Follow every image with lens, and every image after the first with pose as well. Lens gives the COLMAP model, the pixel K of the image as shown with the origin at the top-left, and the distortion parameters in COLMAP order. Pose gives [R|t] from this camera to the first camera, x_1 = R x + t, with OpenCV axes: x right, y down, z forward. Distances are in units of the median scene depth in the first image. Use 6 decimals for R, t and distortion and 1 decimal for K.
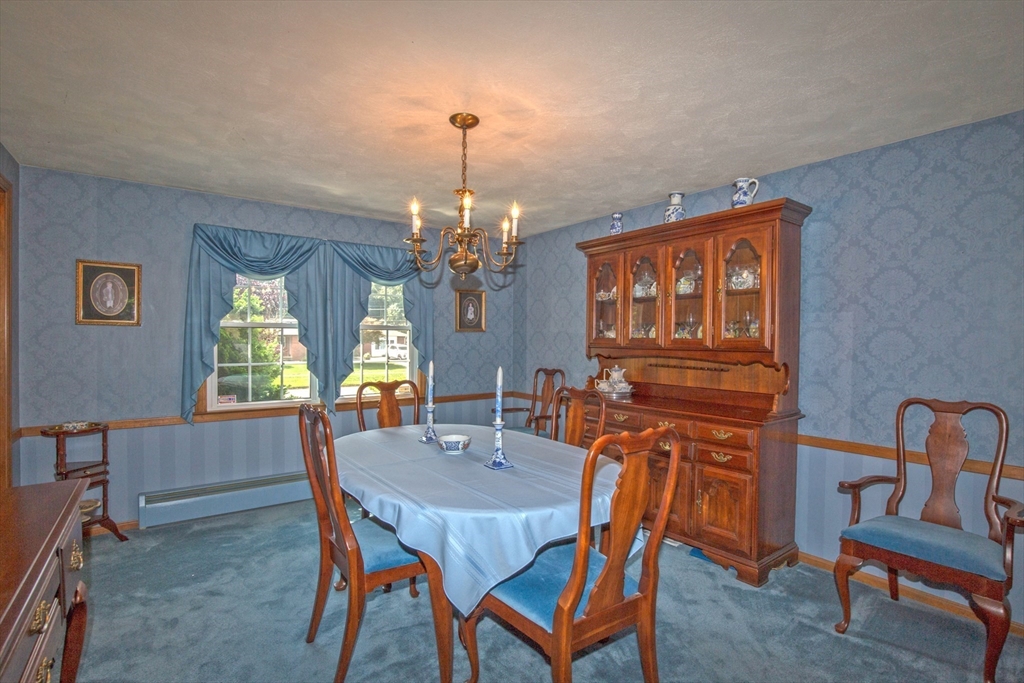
lens RADIAL K [[479.8, 0, 507.8], [0, 479.8, 339.3], [0, 0, 1]] dist [-0.031204, 0.002965]
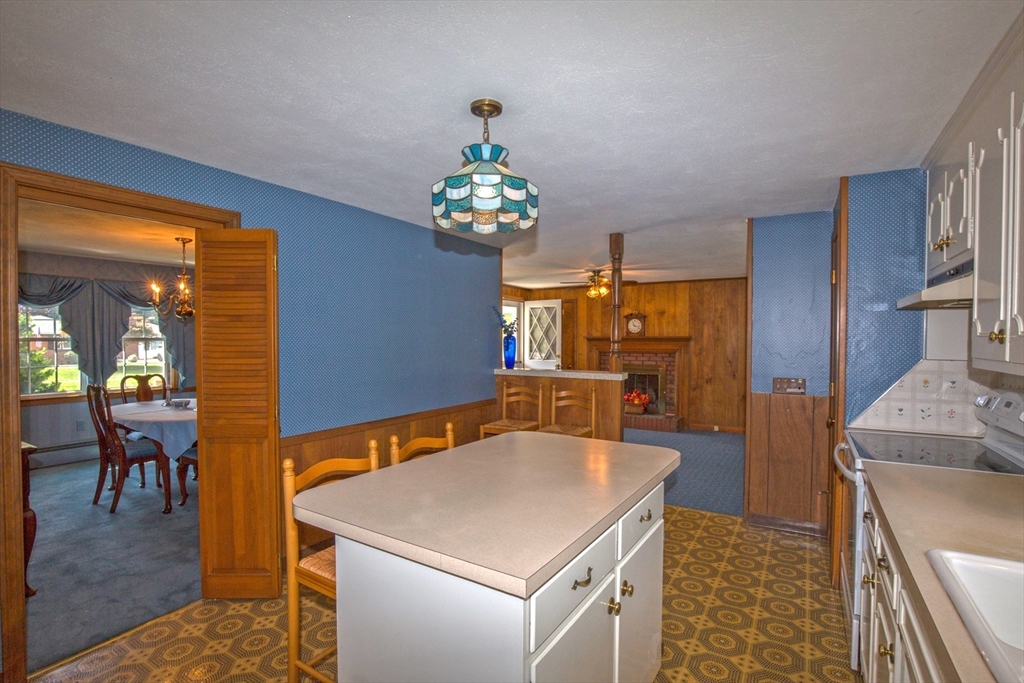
lens RADIAL K [[479.8, 0, 505.4], [0, 479.8, 344.5], [0, 0, 1]] dist [-0.031204, 0.002965]
pose [[0.927165, -0.009794, 0.374525, 0.245922], [0.004127, 0.999865, 0.015931, -0.030990], [-0.374630, -0.013225, 0.927080, -0.796567]]
